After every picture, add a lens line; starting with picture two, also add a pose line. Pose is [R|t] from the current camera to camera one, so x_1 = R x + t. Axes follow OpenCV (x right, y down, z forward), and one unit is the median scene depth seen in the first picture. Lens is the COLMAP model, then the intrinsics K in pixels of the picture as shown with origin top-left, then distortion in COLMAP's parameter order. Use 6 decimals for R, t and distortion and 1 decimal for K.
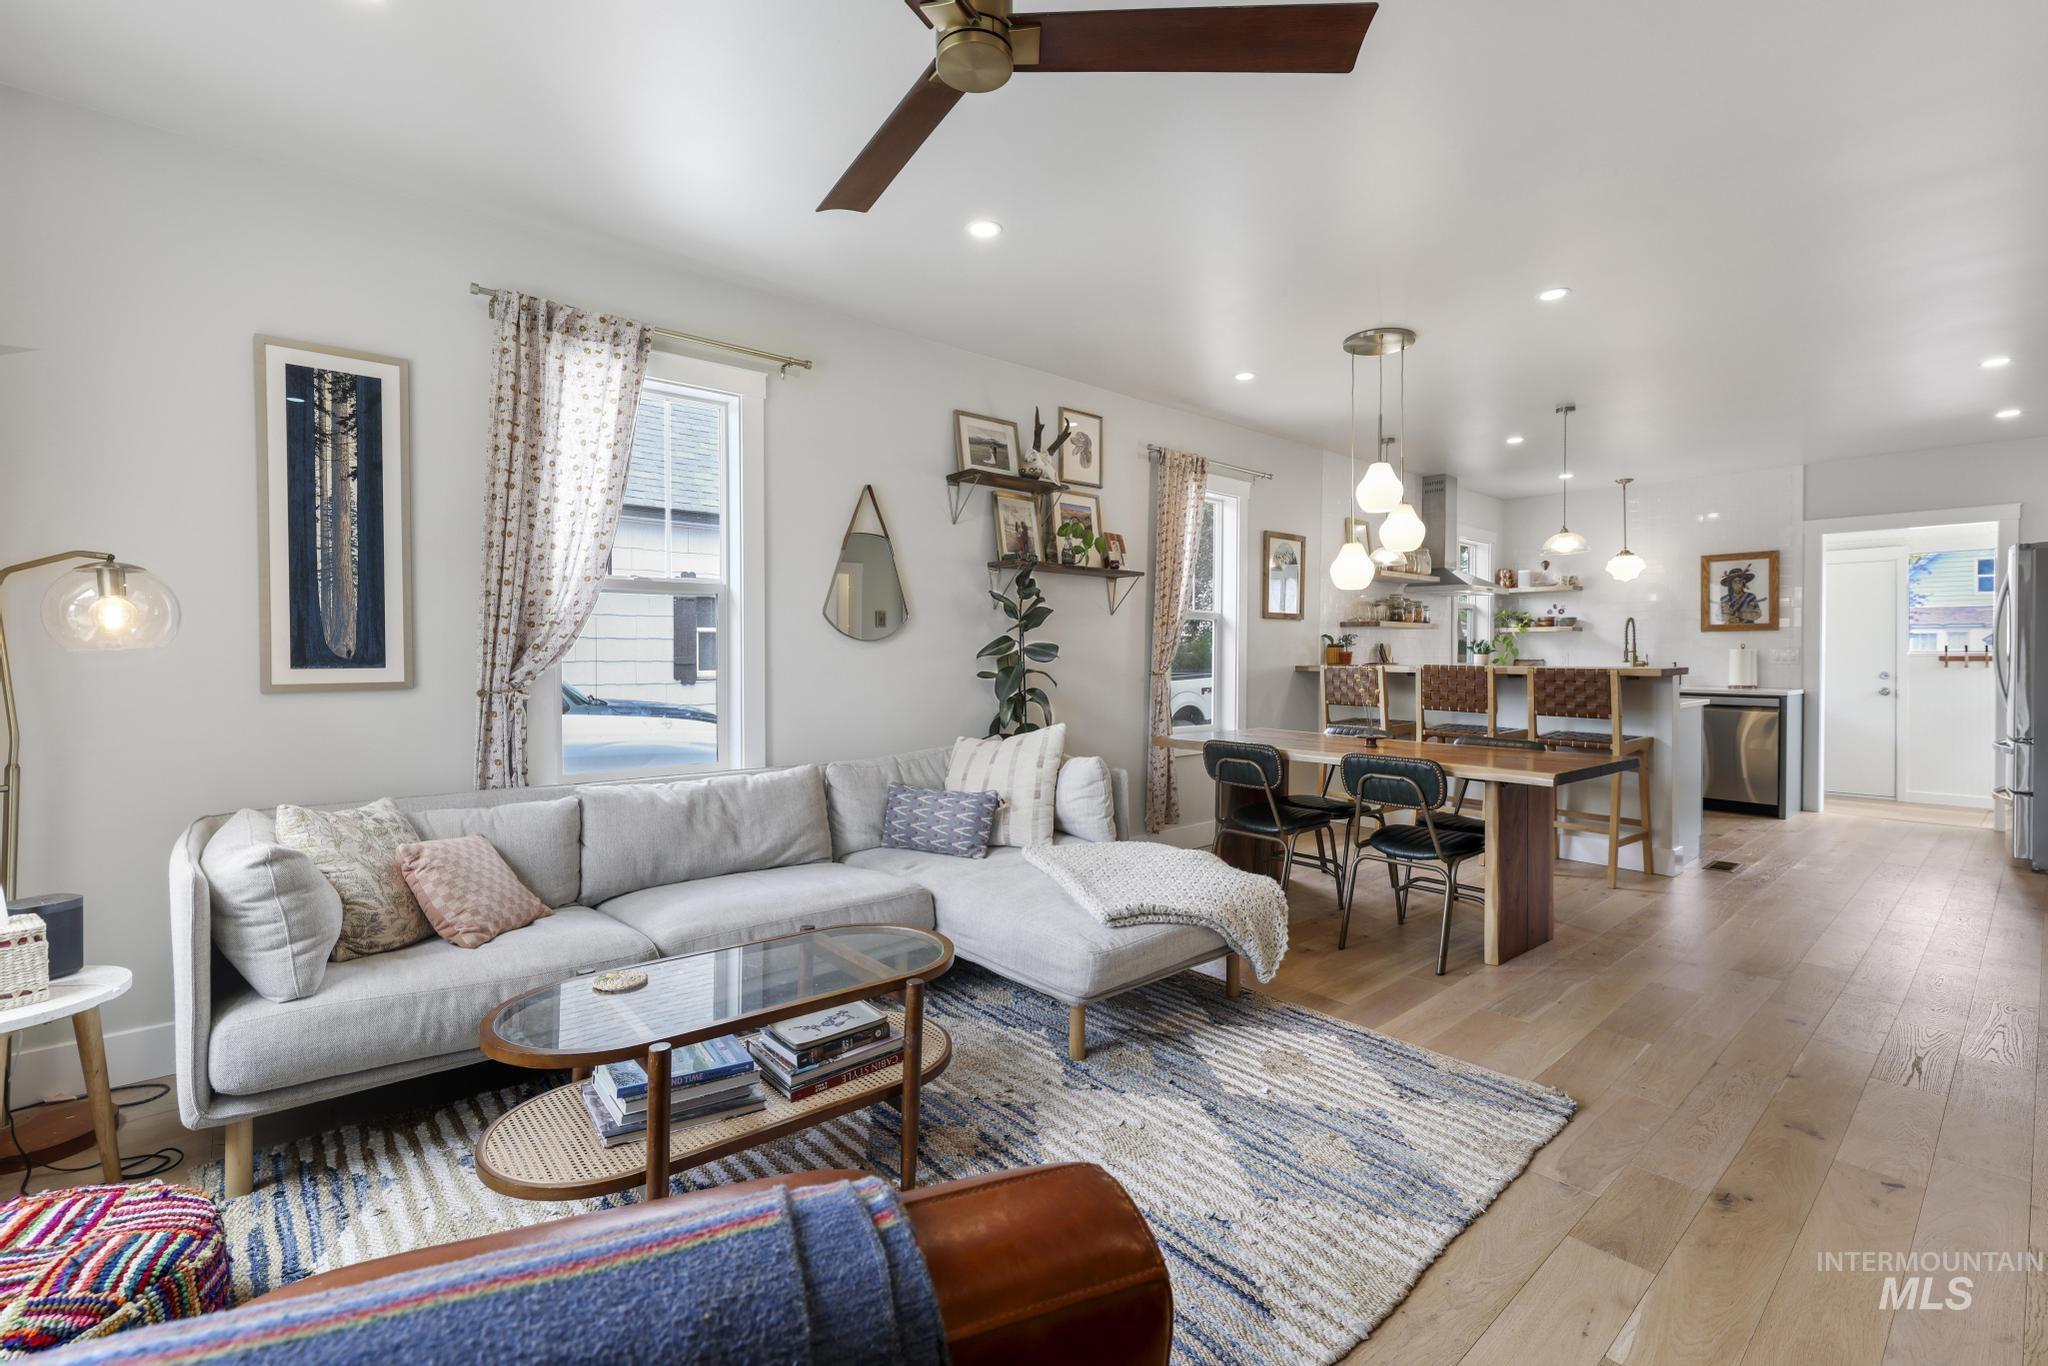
lens RADIAL K [[891.8, 0, 1021.6], [0, 891.8, 662.9], [0, 0, 1]] dist [-0.000040, -0.000045]
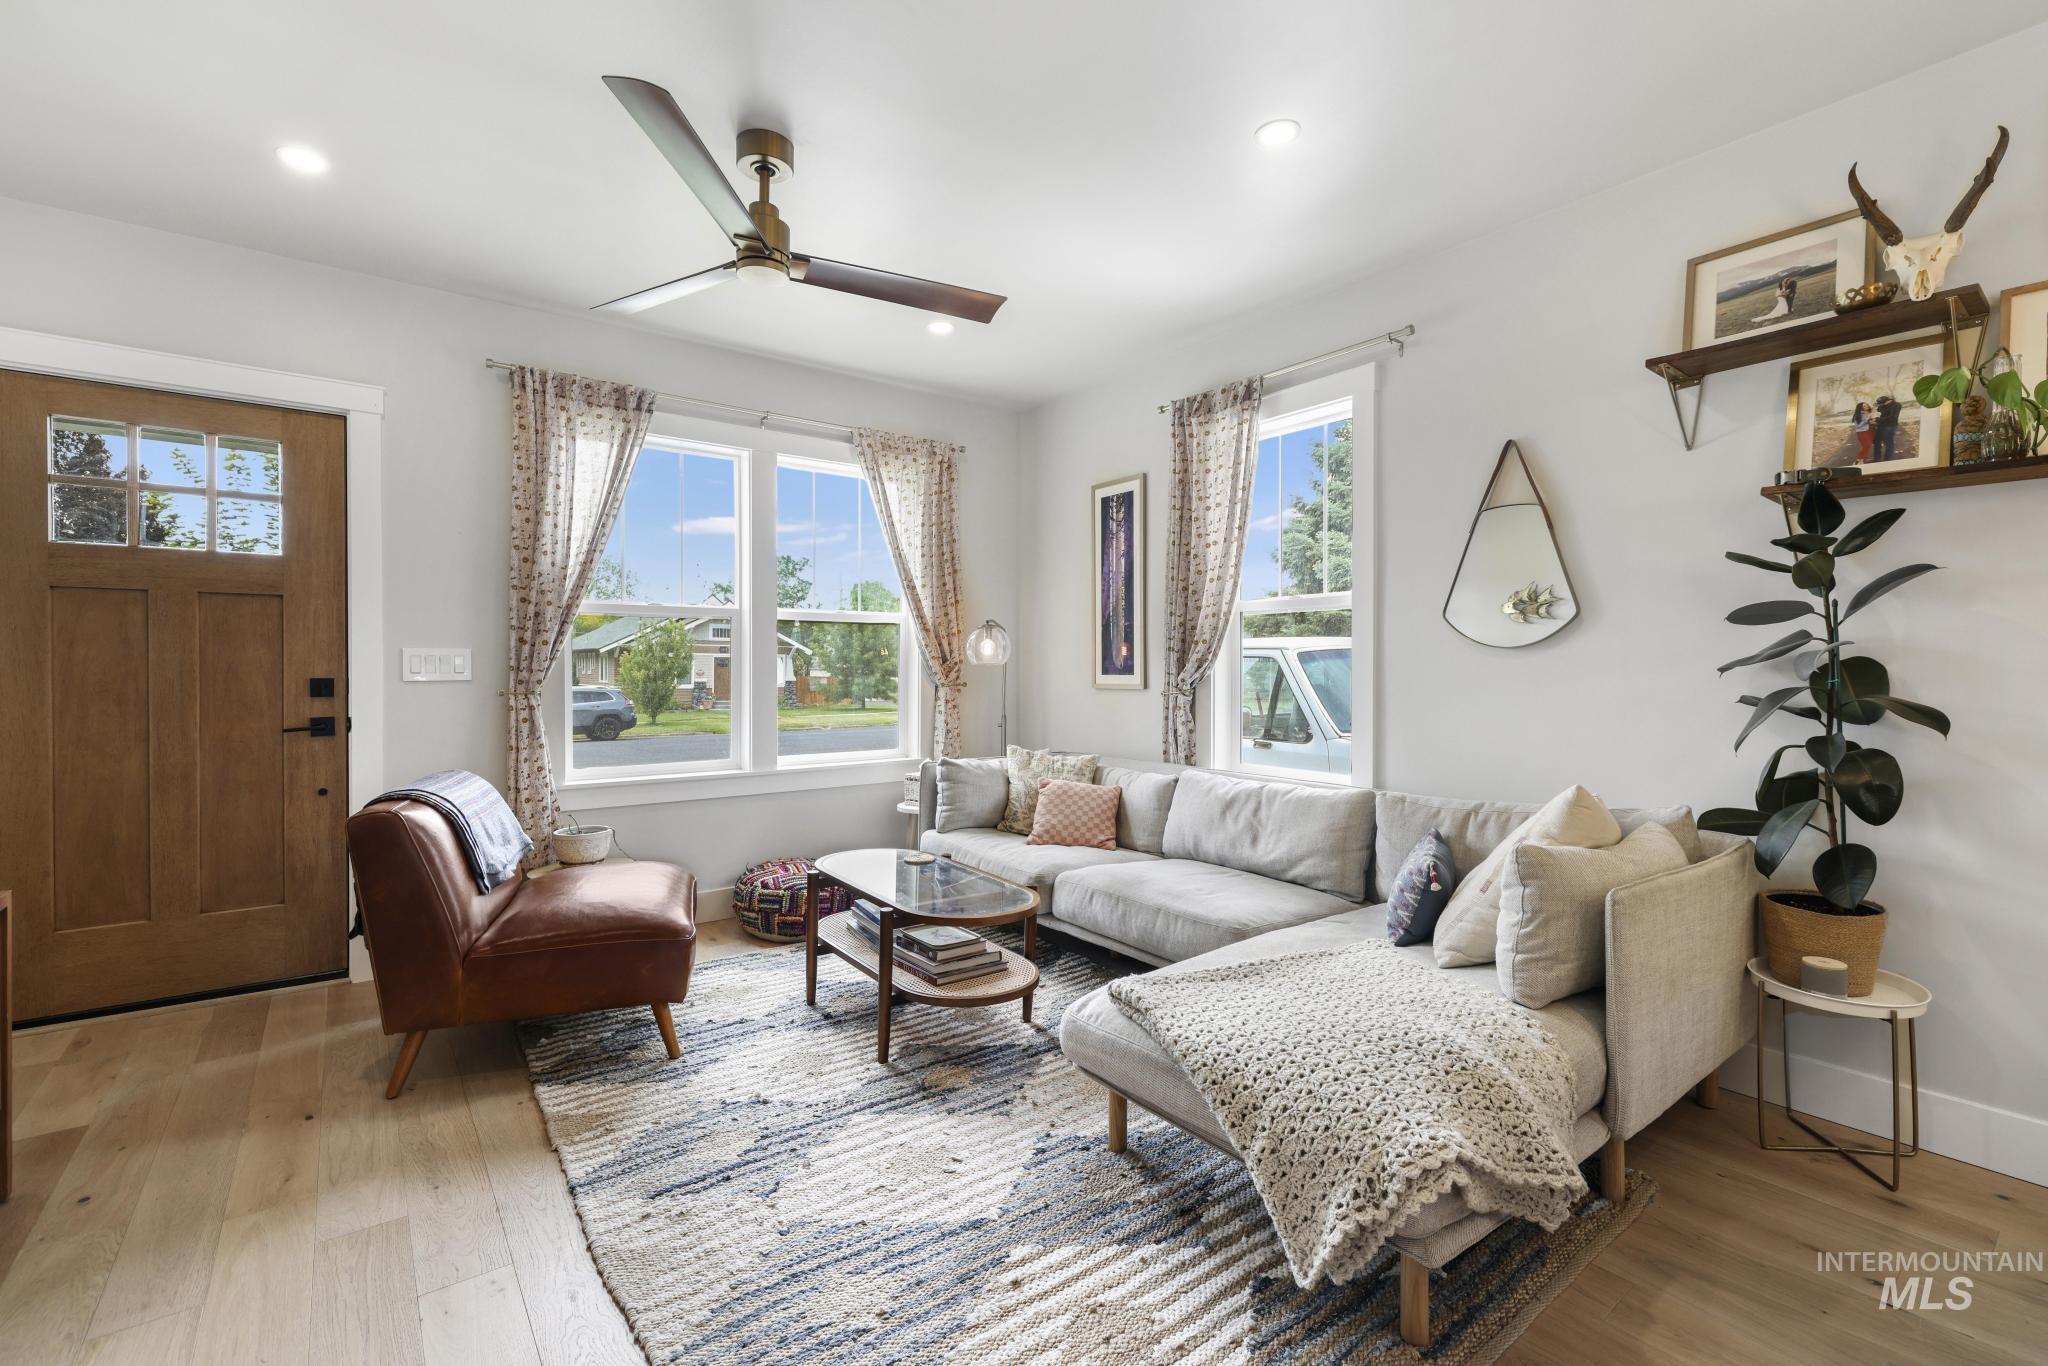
lens RADIAL K [[891.8, 0, 1028.4], [0, 891.8, 671.9], [0, 0, 1]] dist [-0.000040, -0.000045]
pose [[-0.055078, 0.003415, -0.998476, 0.359870], [-0.010352, 0.999938, 0.003991, -0.002168], [0.998428, 0.010556, -0.055039, 0.384143]]
